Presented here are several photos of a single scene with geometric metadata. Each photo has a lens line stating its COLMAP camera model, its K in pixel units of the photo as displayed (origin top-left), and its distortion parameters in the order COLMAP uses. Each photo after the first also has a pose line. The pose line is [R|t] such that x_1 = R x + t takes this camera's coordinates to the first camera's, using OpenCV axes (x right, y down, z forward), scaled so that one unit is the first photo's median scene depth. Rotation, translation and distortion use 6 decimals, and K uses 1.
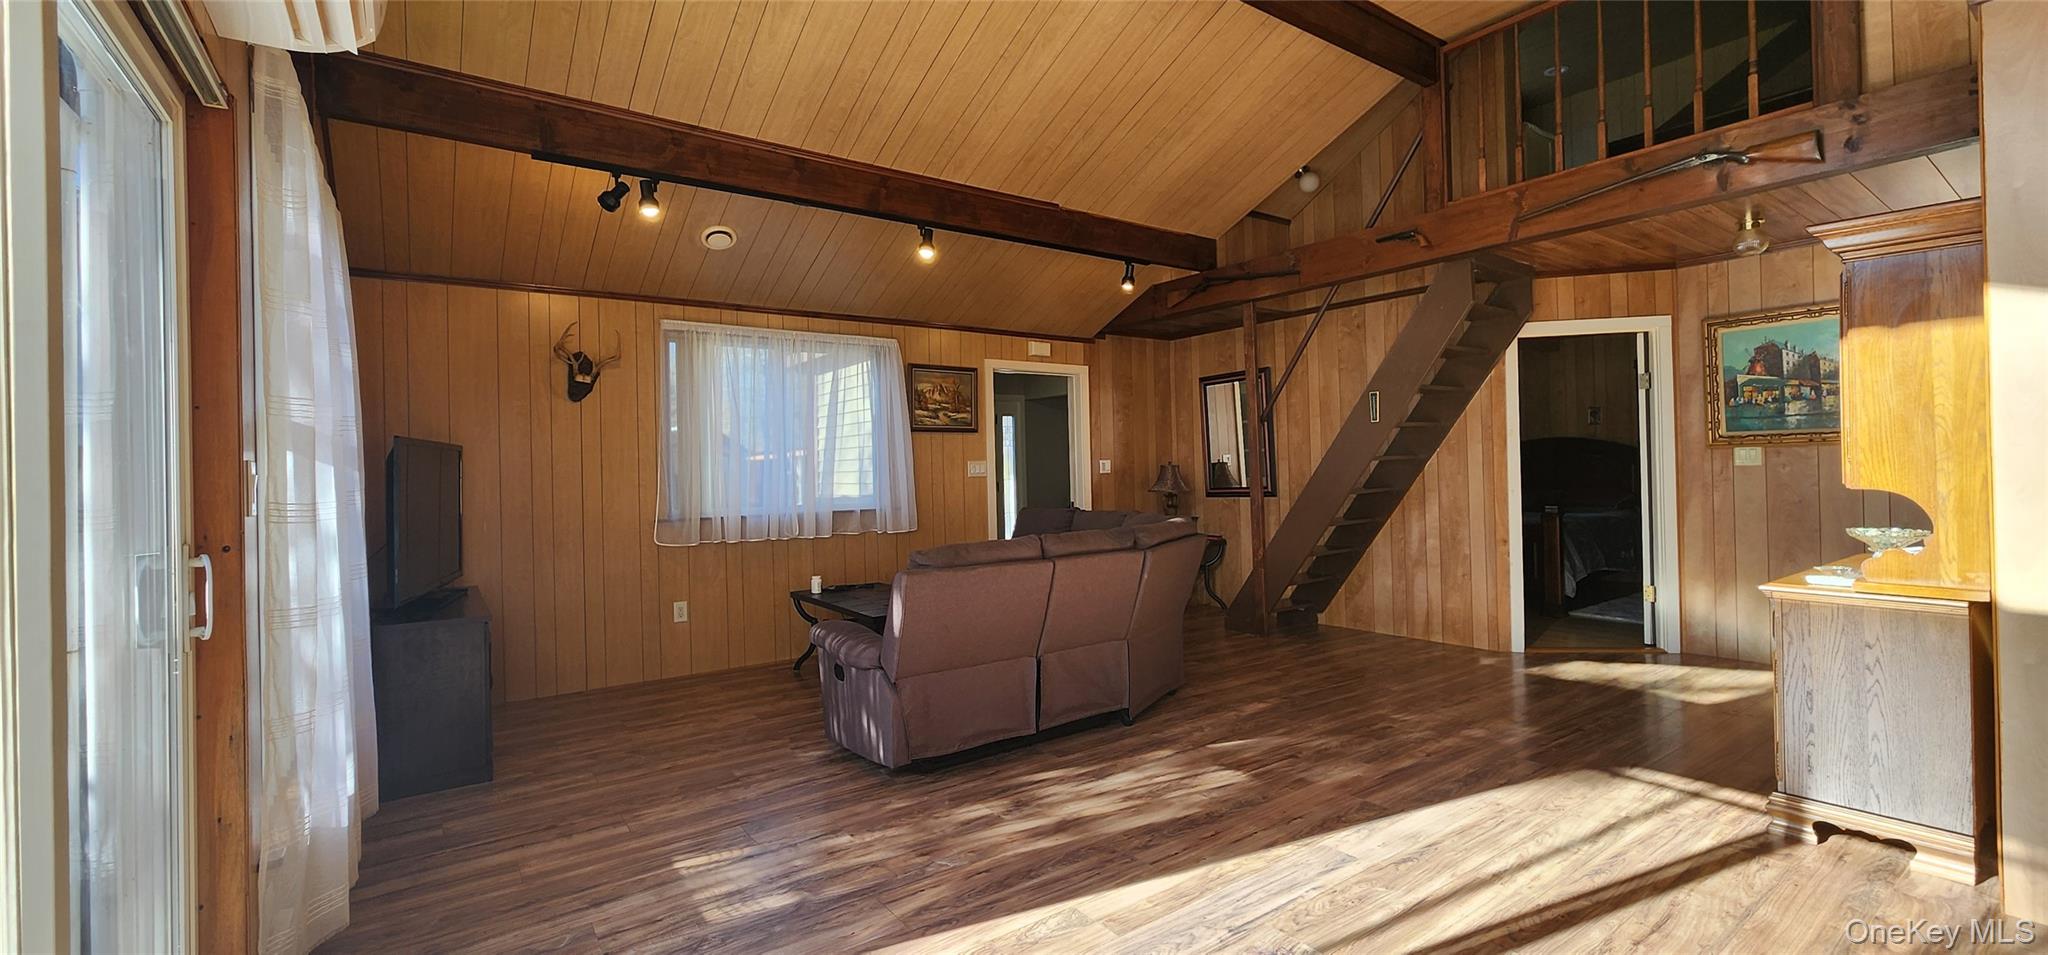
lens RADIAL K [[847.8, 0, 1023.7], [0, 847.8, 469.1], [0, 0, 1]] dist [0.003613, 0.000506]
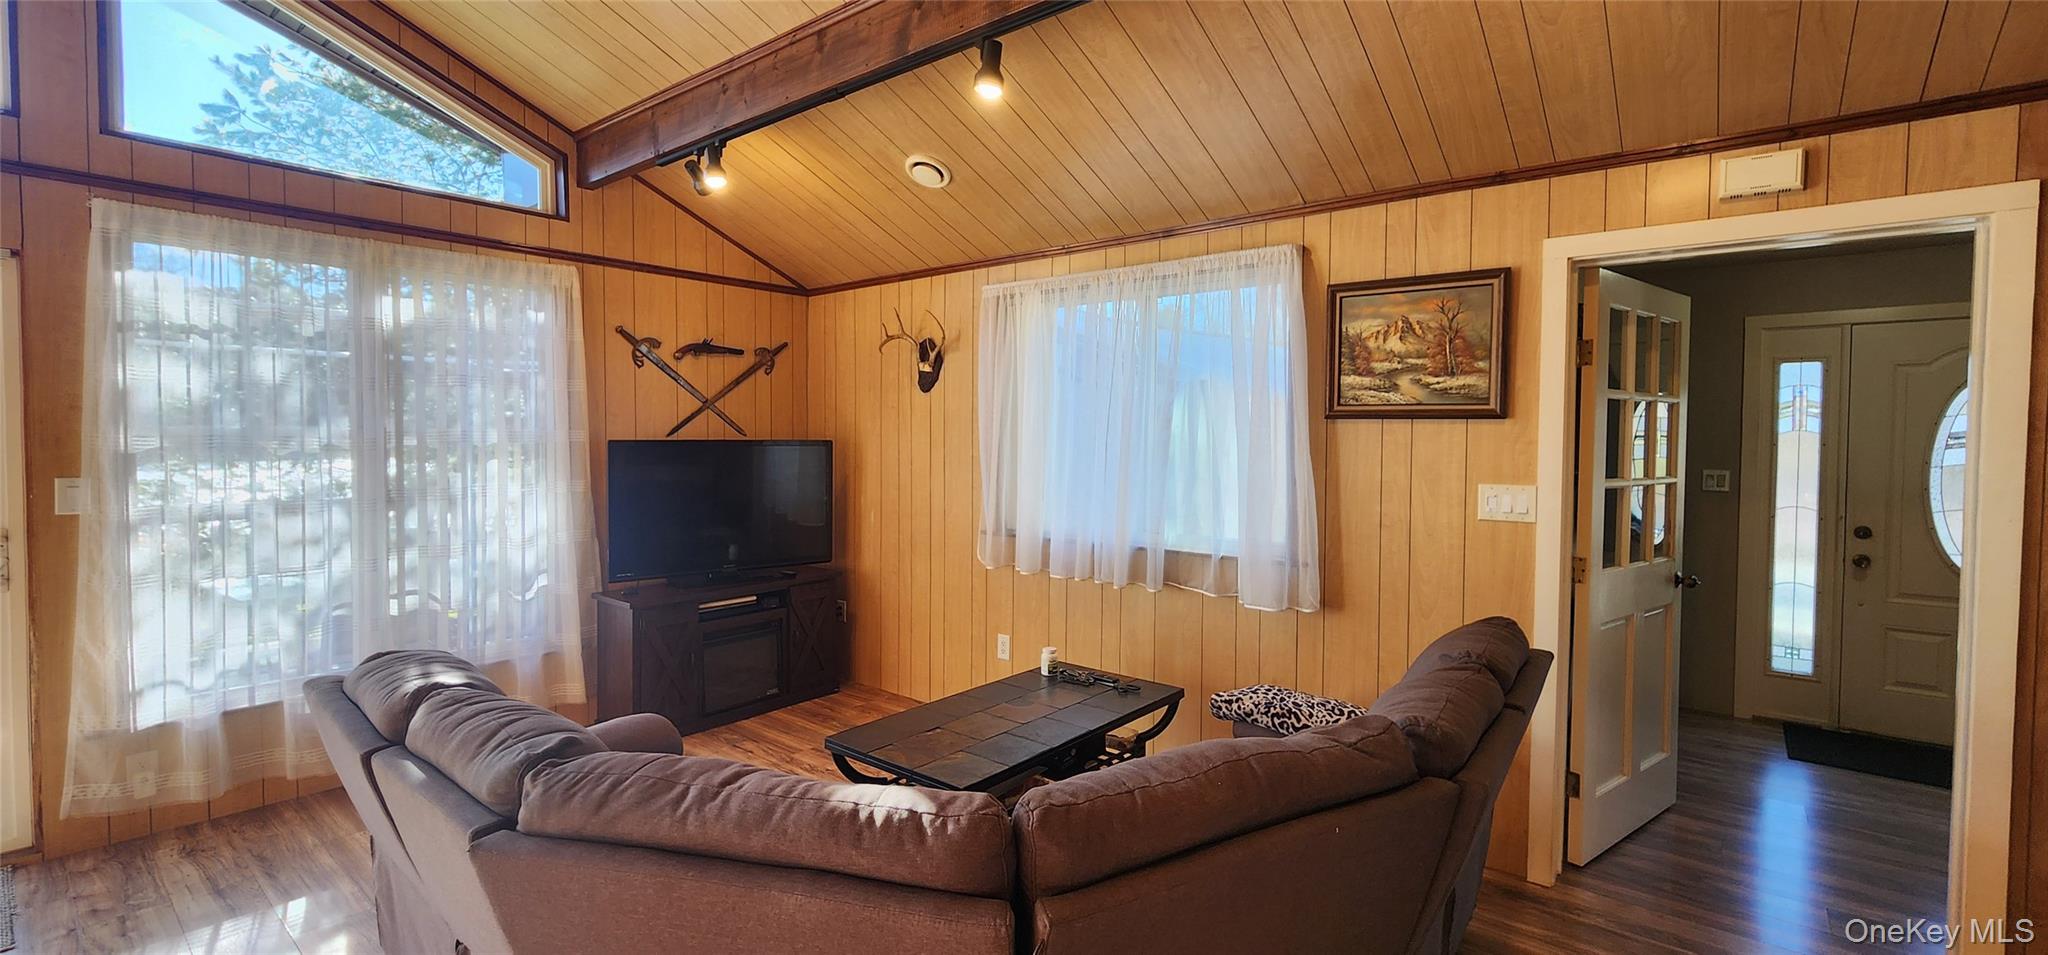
lens RADIAL K [[847.8, 0, 1022.6], [0, 847.8, 465.5], [0, 0, 1]] dist [0.003613, 0.000506]
pose [[0.262930, 0.060439, -0.962920, 0.305438], [-0.009910, 0.998153, 0.059944, -0.044056], [0.964764, -0.006219, 0.263043, 0.669701]]
